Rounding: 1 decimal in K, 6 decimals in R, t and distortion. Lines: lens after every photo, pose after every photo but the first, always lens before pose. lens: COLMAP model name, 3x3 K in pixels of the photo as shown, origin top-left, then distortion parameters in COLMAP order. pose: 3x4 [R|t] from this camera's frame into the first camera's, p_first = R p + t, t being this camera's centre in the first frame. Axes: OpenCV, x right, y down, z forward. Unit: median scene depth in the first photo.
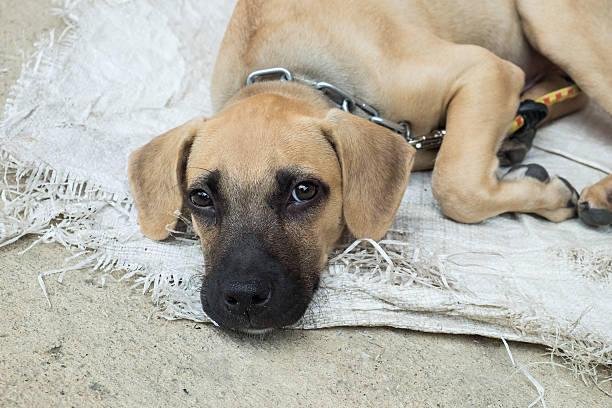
lens RADIAL K [[1473.0, 0, 308.4], [0, 1473.0, 204.4], [0, 0, 1]] dist [0.013069, 0.000000]
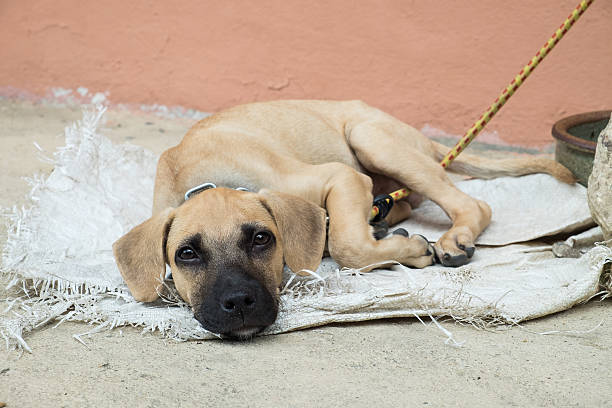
lens RADIAL K [[1473.0, 0, 302.9], [0, 1473.0, 203.7], [0, 0, 1]] dist [0.013069, 0.000000]
pose [[0.967079, -0.168922, 0.190323, -0.202035], [0.215130, 0.942195, -0.256881, 0.304152], [-0.135928, 0.289368, 0.947518, -0.323332]]
